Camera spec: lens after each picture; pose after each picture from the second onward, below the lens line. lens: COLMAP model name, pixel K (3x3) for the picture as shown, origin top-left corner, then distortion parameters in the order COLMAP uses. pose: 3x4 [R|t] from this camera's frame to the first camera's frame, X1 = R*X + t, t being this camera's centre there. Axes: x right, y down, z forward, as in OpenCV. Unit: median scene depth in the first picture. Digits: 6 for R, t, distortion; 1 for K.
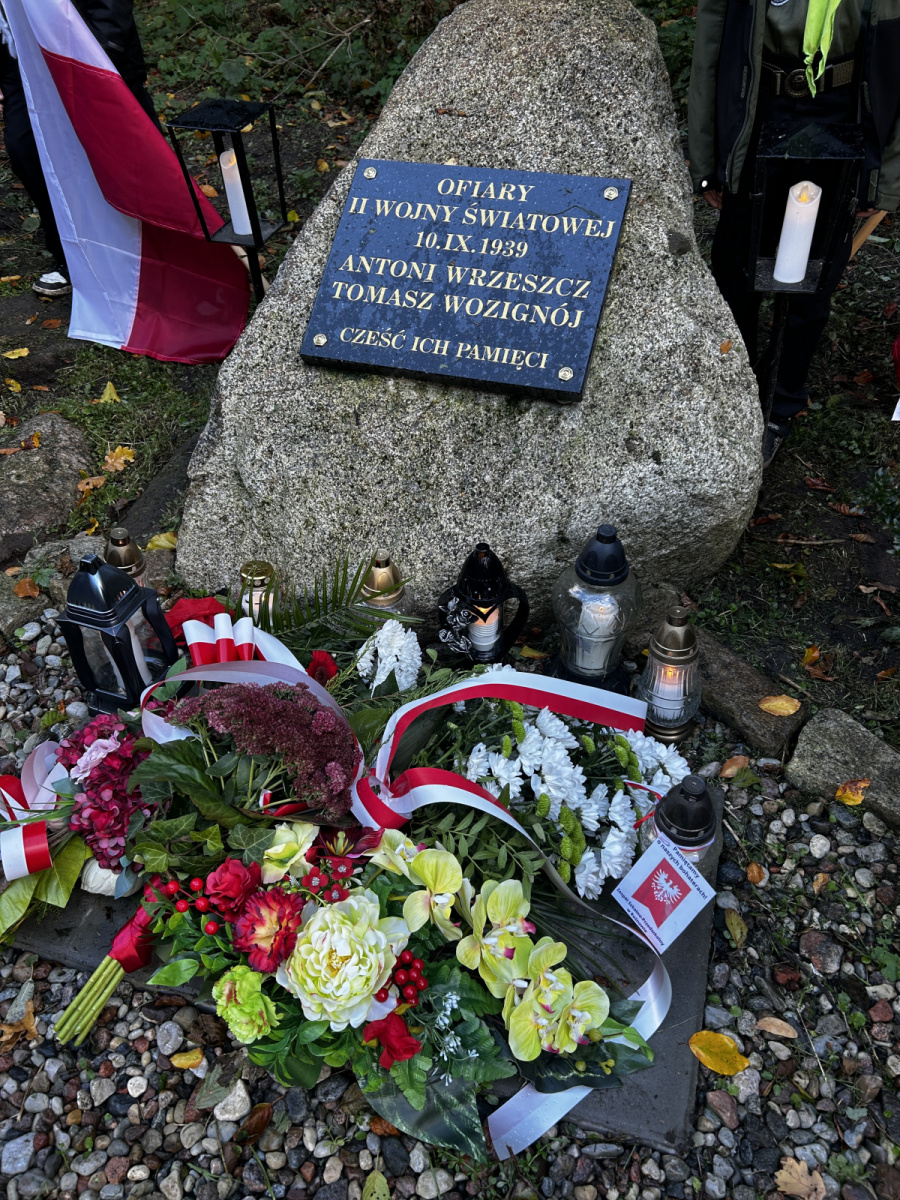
lens RADIAL K [[893.3, 0, 453.2], [0, 893.3, 634.9], [0, 0, 1]] dist [0.029852, -0.037550]
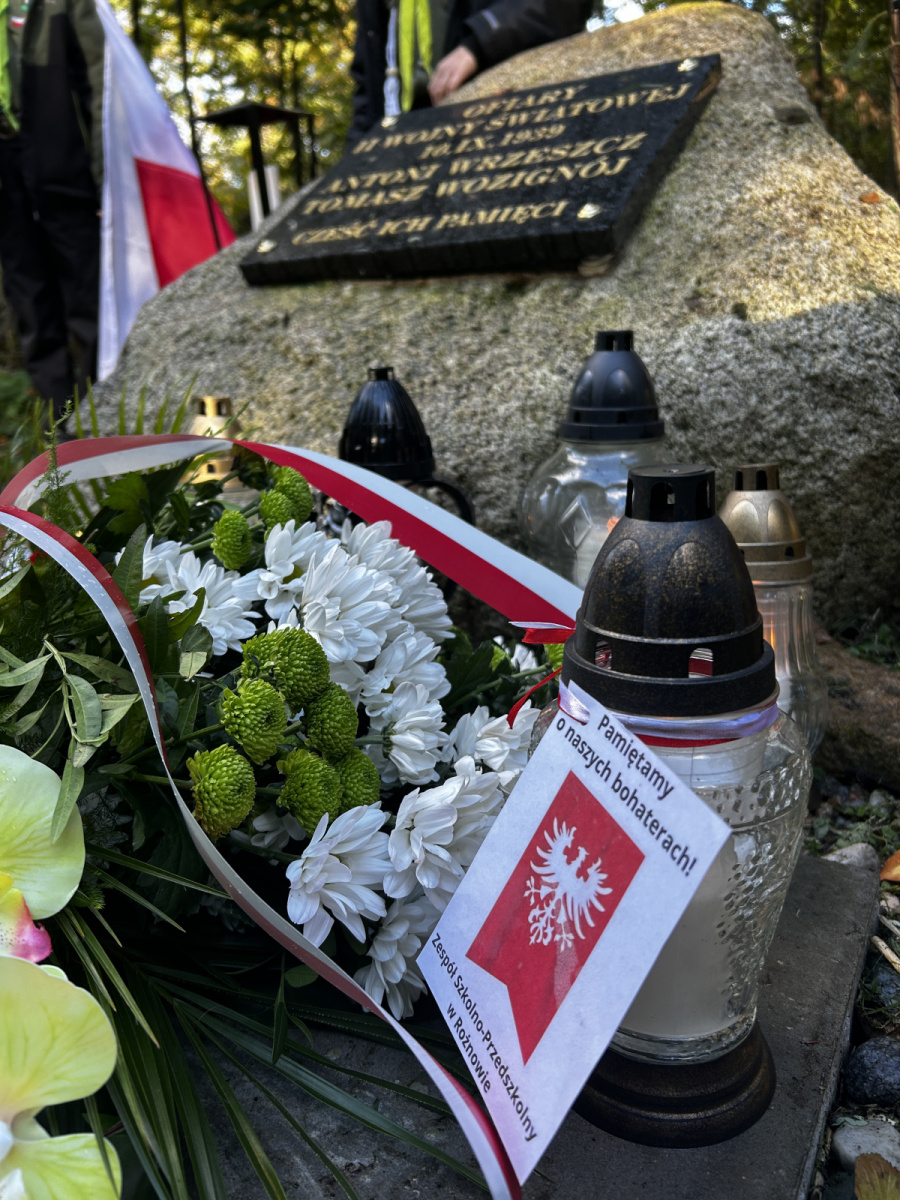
lens RADIAL K [[937.4, 0, 450.9], [0, 937.4, 620.8], [0, 0, 1]] dist [-0.014740, 0.010052]
pose [[0.971681, 0.061103, -0.228259, 0.194968], [-0.156484, 0.890205, -0.427842, 0.249198], [0.177055, 0.451445, 0.874557, 0.538567]]
